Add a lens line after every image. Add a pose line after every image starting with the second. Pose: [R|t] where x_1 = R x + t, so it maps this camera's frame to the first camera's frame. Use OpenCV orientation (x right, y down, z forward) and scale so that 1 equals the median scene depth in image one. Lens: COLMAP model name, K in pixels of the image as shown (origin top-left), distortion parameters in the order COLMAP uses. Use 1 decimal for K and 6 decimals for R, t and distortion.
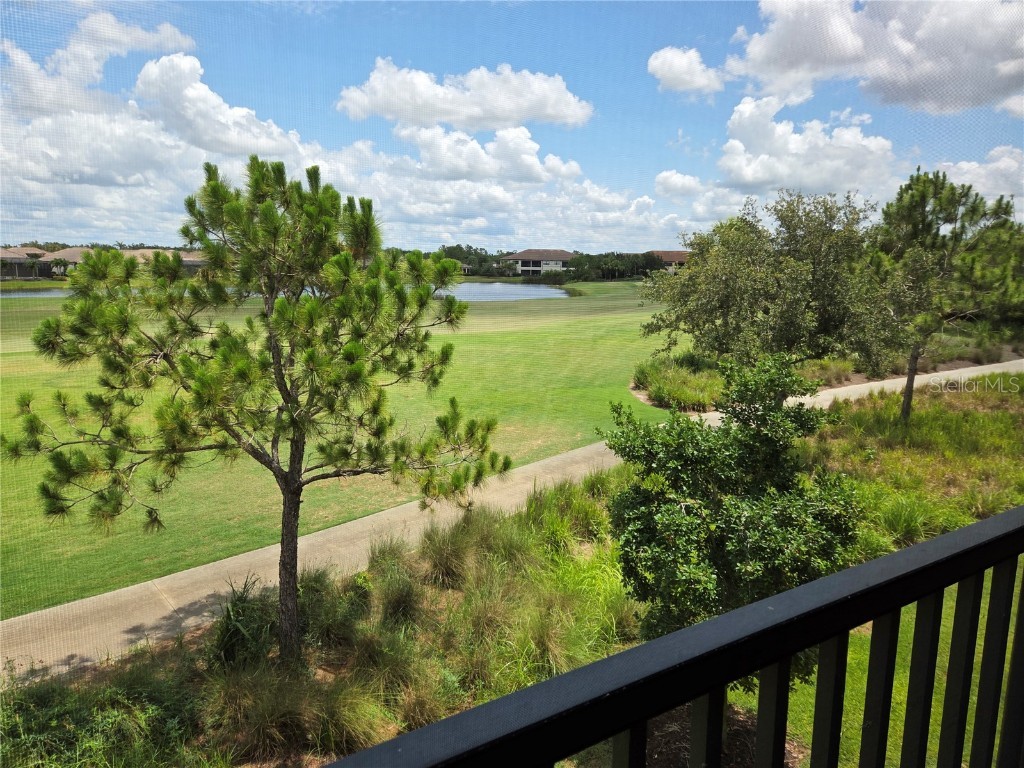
lens RADIAL K [[689.6, 0, 518.8], [0, 689.6, 381.3], [0, 0, 1]] dist [0.072765, -0.052027]
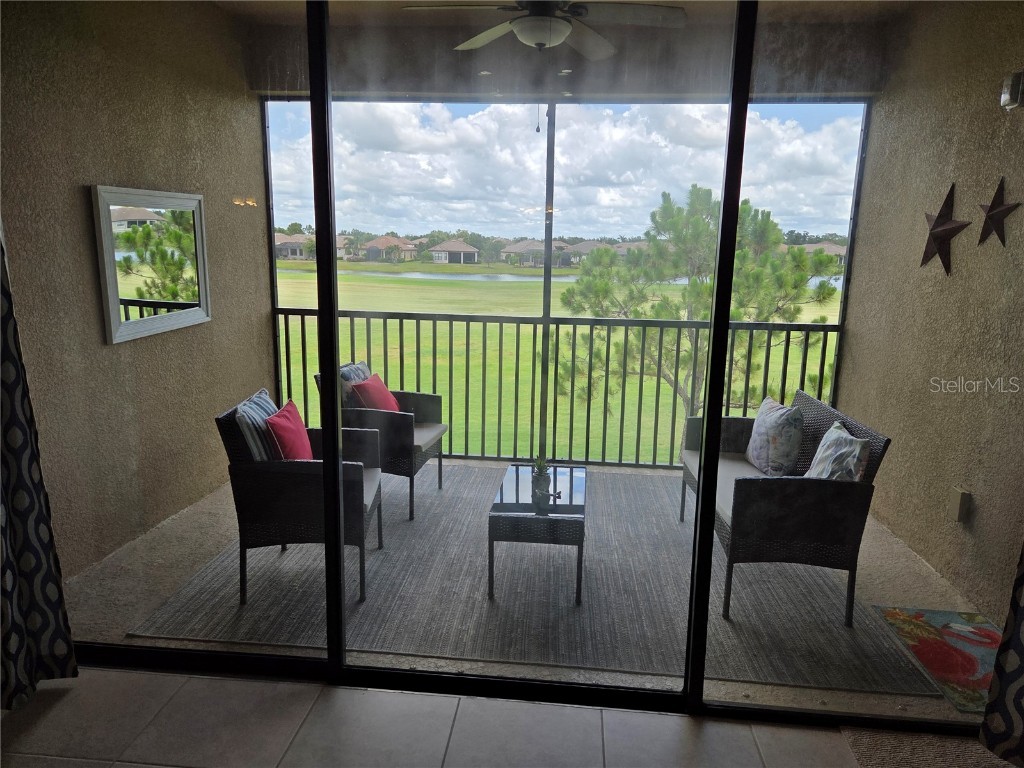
lens RADIAL K [[689.6, 0, 518.4], [0, 689.6, 381.4], [0, 0, 1]] dist [0.072765, -0.052027]
pose [[0.805124, 0.118399, -0.581169, 0.884838], [-0.109639, 0.992695, 0.050349, 0.244720], [0.582885, 0.023182, 0.812224, -1.592510]]
